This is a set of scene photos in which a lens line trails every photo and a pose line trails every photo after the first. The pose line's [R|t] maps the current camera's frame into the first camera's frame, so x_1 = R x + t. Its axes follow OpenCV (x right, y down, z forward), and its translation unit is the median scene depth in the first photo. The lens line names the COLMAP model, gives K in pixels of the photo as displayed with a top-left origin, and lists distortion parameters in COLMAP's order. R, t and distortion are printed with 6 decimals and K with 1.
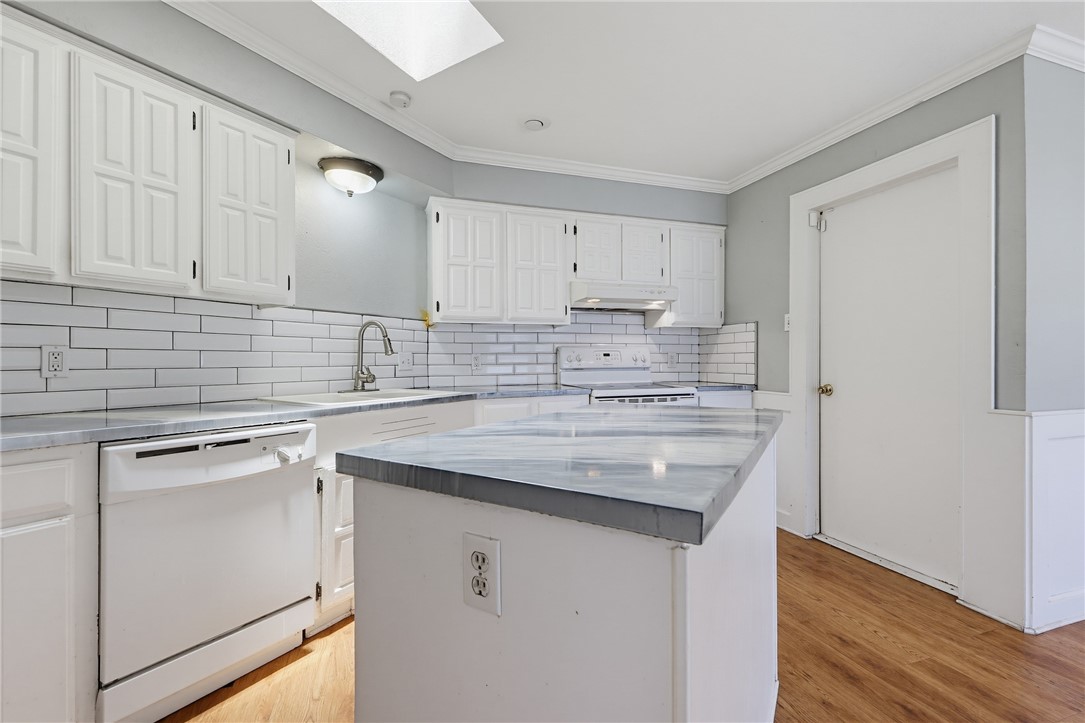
lens RADIAL K [[459.3, 0, 539.2], [0, 459.3, 359.3], [0, 0, 1]] dist [-0.000302, -0.000003]
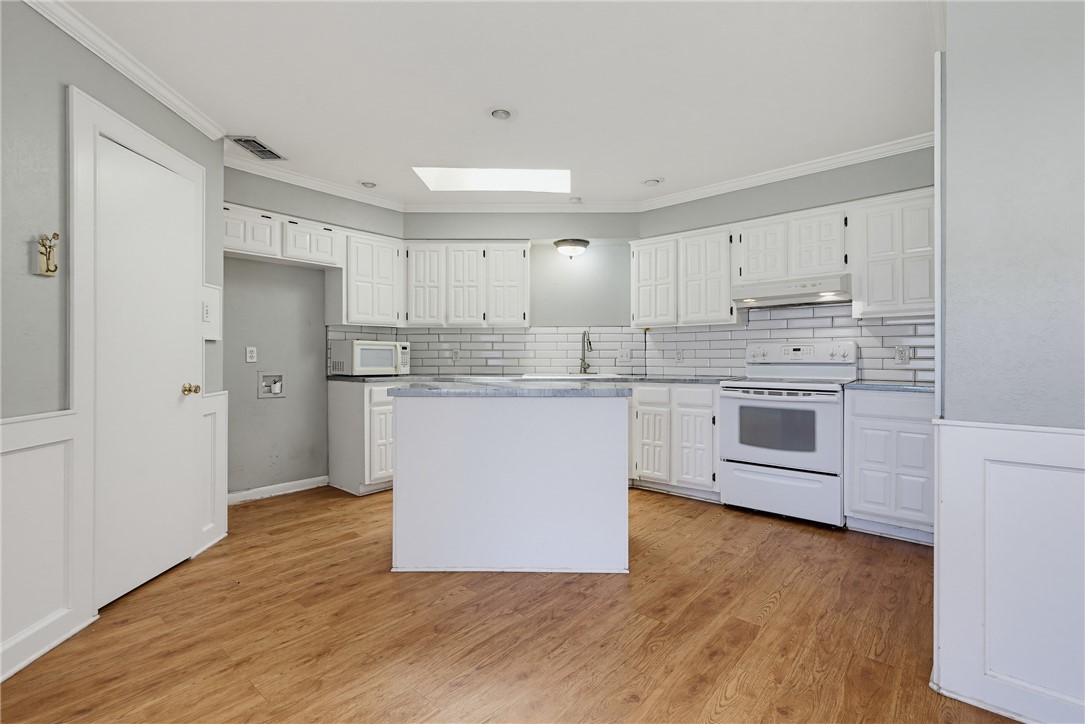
lens RADIAL K [[492.2, 0, 539.6], [0, 492.2, 358.0], [0, 0, 1]] dist [0.000450, -0.000092]
pose [[0.511487, 0.006834, -0.859264, 0.924666], [0.000540, 0.999966, 0.008275, -0.000915], [0.859291, -0.004697, 0.511465, -0.032222]]
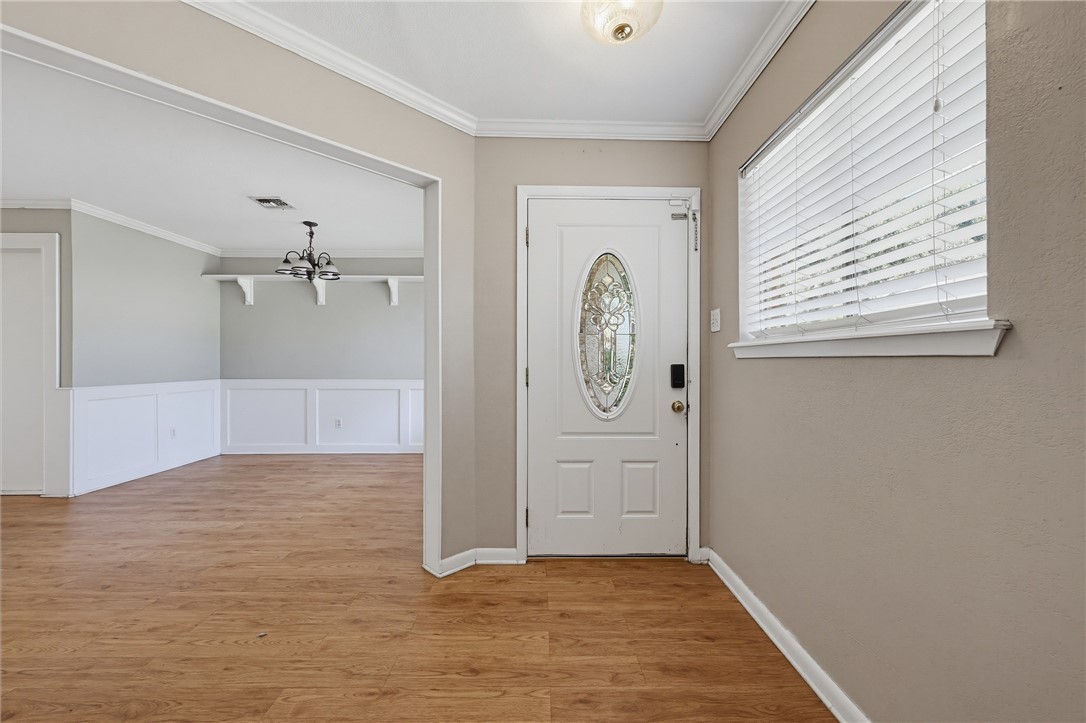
lens RADIAL K [[426.2, 0, 548.4], [0, 426.2, 363.5], [0, 0, 1]] dist [-0.000828, -0.000427]
pose [[0.298429, -0.001790, 0.954430, -0.060844], [-0.003219, 0.999991, 0.002882, -0.001806], [-0.954426, -0.003932, 0.298420, -0.993414]]
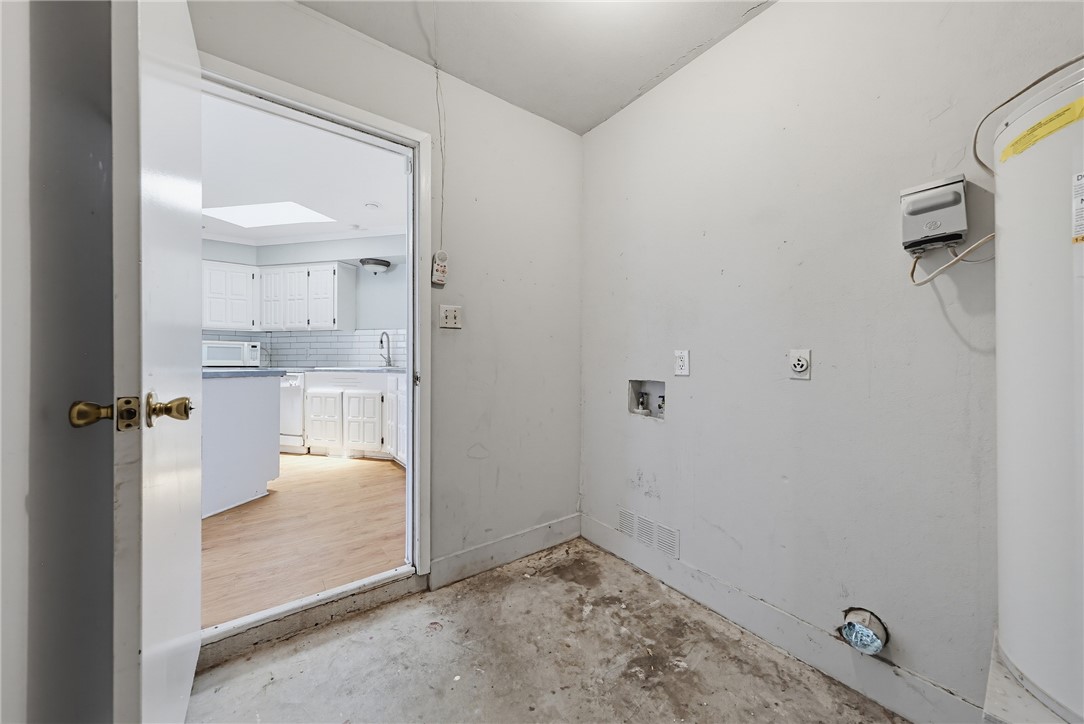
lens RADIAL K [[378.2, 0, 542.0], [0, 378.2, 362.0], [0, 0, 1]] dist [-0.000130, 0.000002]
pose [[0.315616, 0.007940, -0.948854, 1.257563], [-0.001041, 0.999967, 0.008022, 0.029293], [0.948886, -0.001545, 0.315614, 0.988367]]
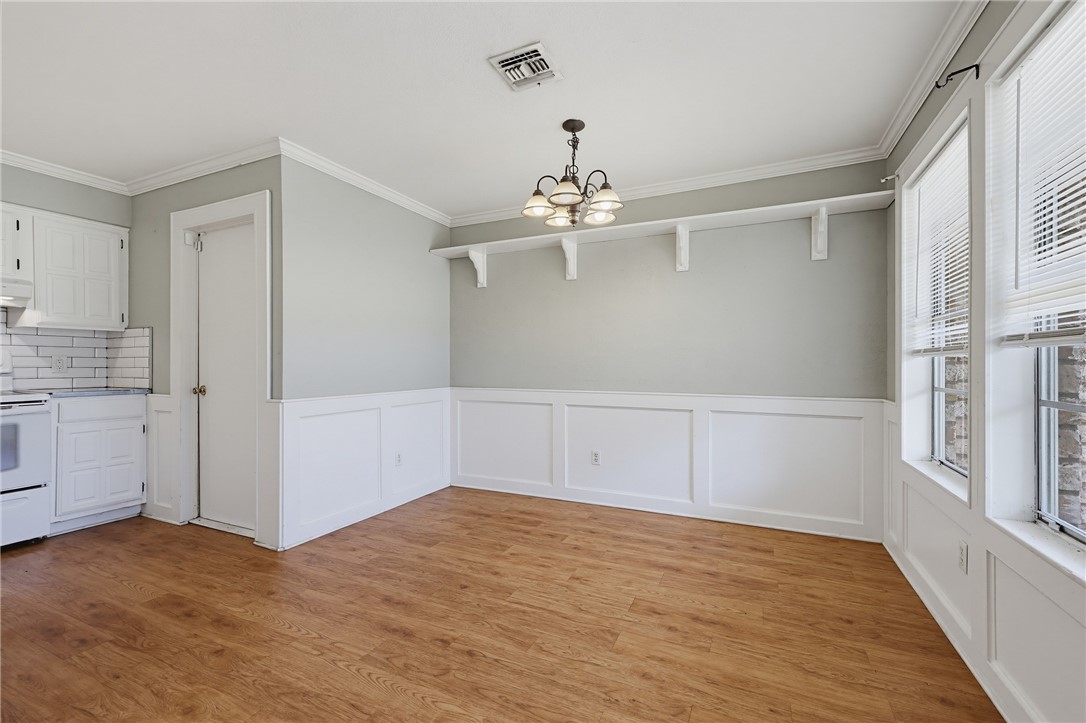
lens RADIAL K [[451.3, 0, 552.1], [0, 451.3, 364.2], [0, 0, 1]] dist [-0.001640, -0.000256]
pose [[0.679346, 0.000050, 0.733818, 0.380555], [-0.001079, 0.999999, 0.000931, -0.000701], [-0.733817, -0.001424, 0.679346, -0.388030]]
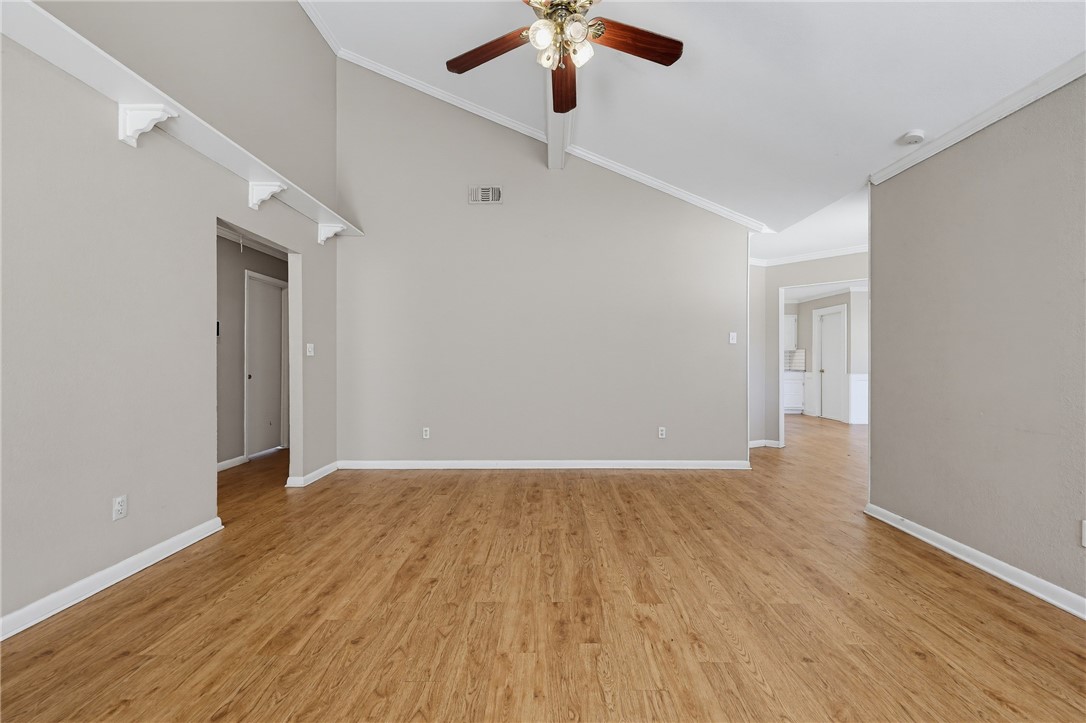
lens RADIAL K [[451.3, 0, 552.1], [0, 451.3, 364.2], [0, 0, 1]] dist [-0.001640, -0.000256]
pose [[0.948349, 0.004156, -0.317202, -0.173024], [-0.003492, 0.999990, 0.002661, 0.015633], [0.317210, -0.001416, 0.948354, -2.550928]]
